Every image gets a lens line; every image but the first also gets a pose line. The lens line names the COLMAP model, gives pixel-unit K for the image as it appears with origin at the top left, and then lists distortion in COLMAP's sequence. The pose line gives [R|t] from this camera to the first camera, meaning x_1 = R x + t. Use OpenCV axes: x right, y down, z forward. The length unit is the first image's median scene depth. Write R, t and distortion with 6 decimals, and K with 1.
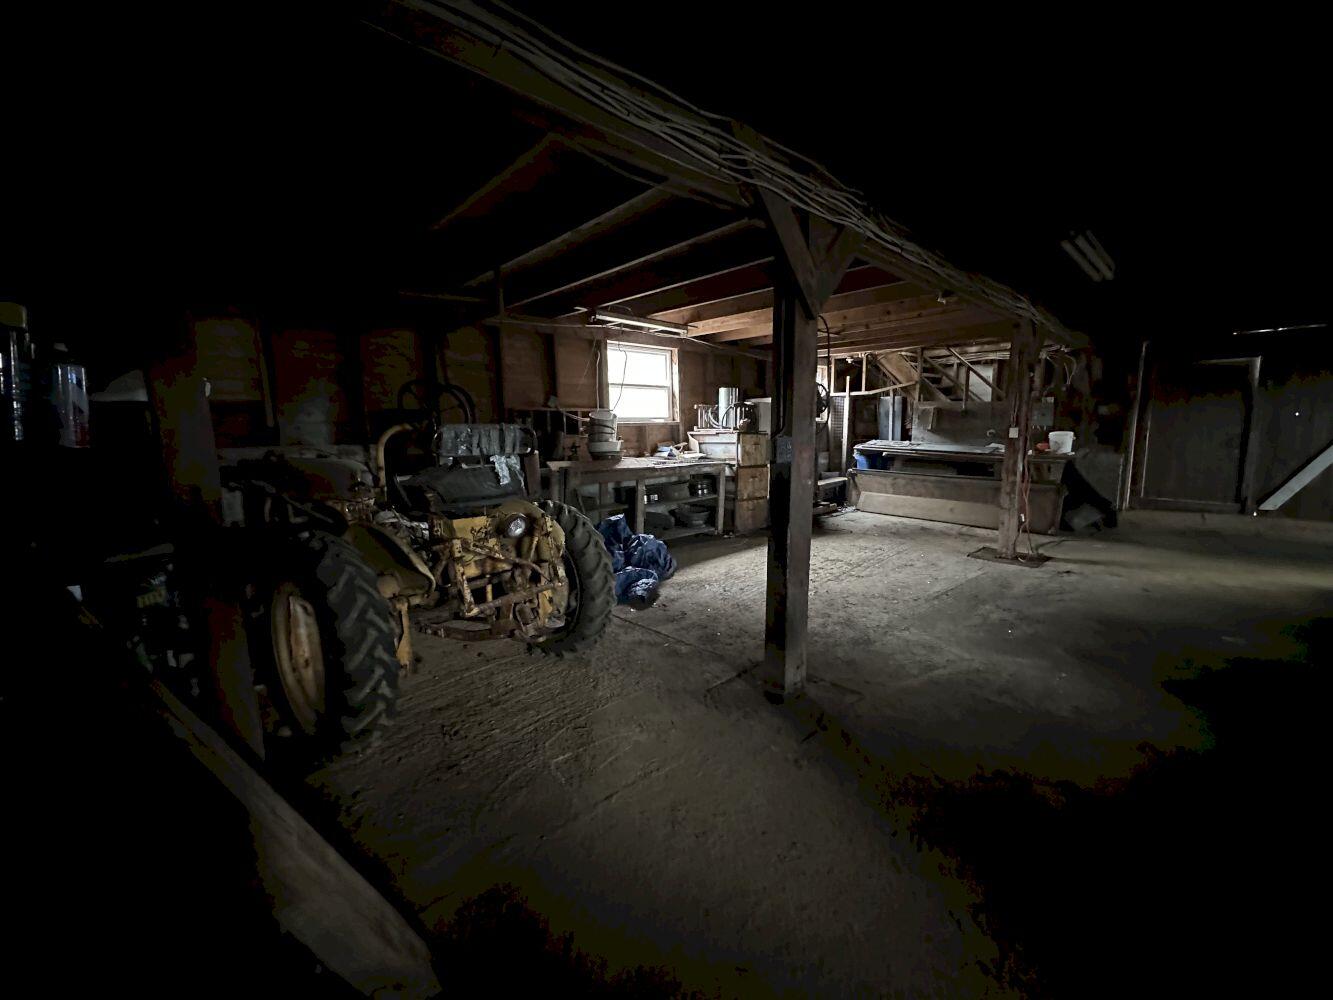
lens RADIAL K [[529.9, 0, 662.8], [0, 529.9, 496.3], [0, 0, 1]] dist [-0.001203, -0.000270]
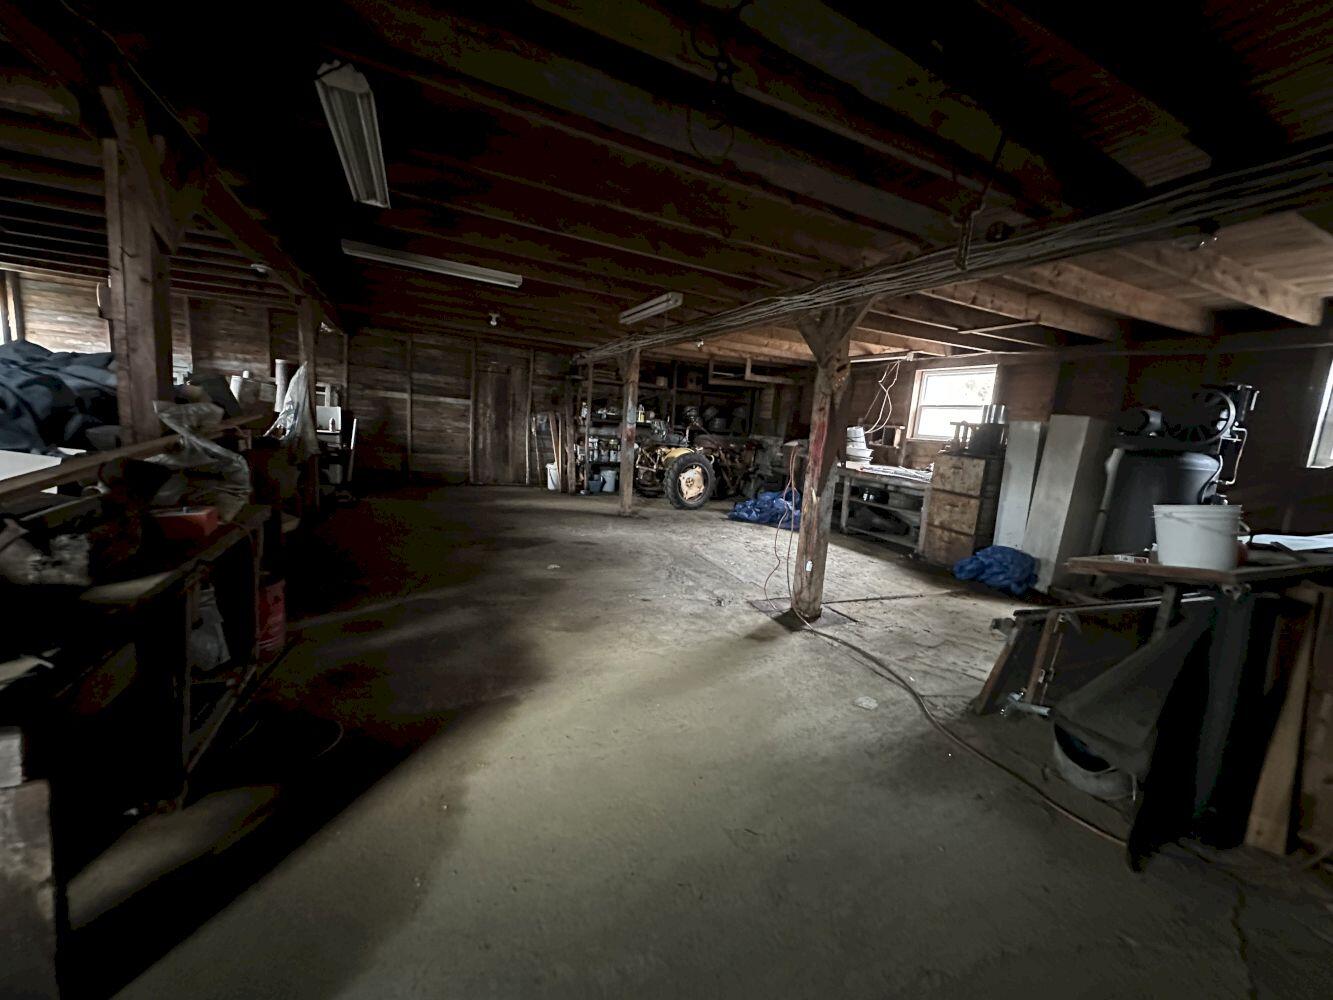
lens RADIAL K [[529.9, 0, 662.8], [0, 529.9, 496.3], [0, 0, 1]] dist [-0.001203, -0.000270]
pose [[-0.315936, 0.123538, -0.940703, 1.795165], [-0.197033, 0.961328, 0.192421, -0.195439], [0.928096, 0.246143, -0.279377, 1.259011]]
